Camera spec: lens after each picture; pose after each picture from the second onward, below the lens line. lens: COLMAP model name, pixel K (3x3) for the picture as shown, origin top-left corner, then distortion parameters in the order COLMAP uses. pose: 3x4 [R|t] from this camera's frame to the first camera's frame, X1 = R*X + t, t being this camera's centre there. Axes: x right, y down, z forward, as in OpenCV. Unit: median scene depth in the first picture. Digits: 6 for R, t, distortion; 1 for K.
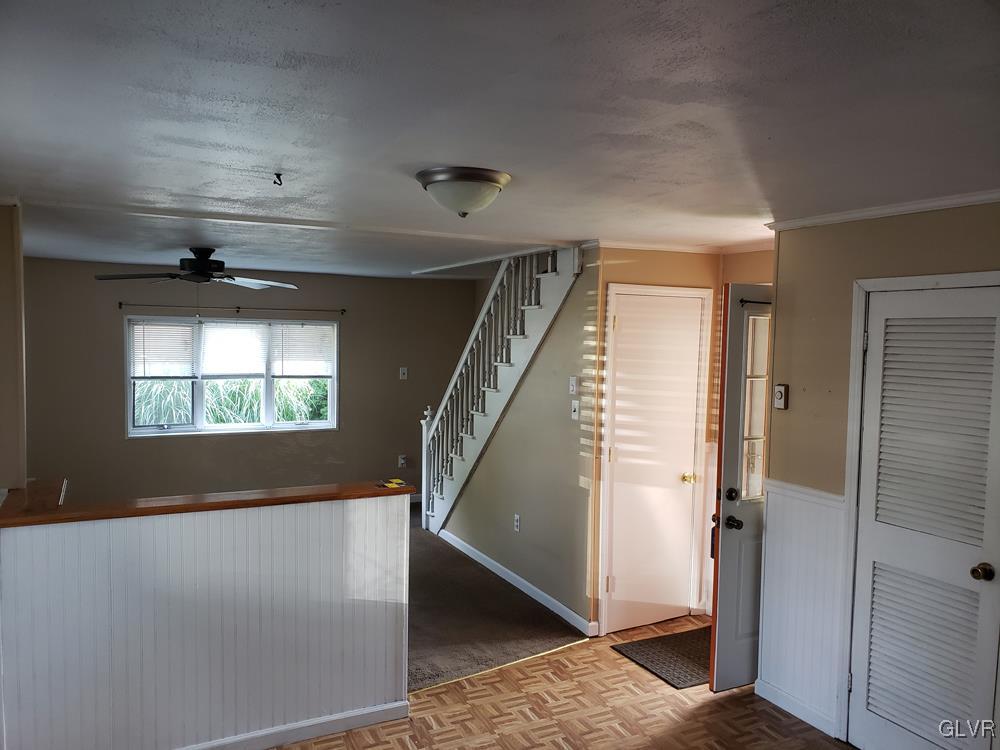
lens RADIAL K [[753.3, 0, 500.6], [0, 753.3, 385.2], [0, 0, 1]] dist [0.005214, 0.001597]
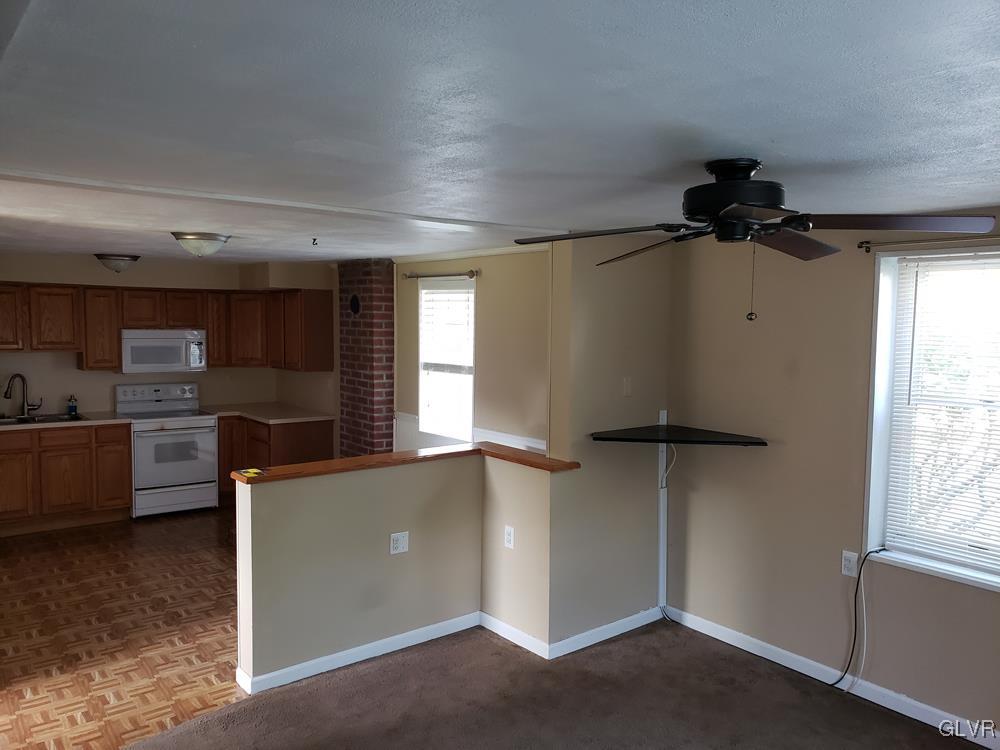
lens RADIAL K [[764.1, 0, 504.2], [0, 764.1, 381.3], [0, 0, 1]] dist [0.084750, -0.123718]
pose [[-0.976250, -0.016309, -0.216031, -0.131204], [-0.046857, 0.989455, 0.137052, -0.082661], [0.211518, 0.143919, -0.966720, 1.102273]]
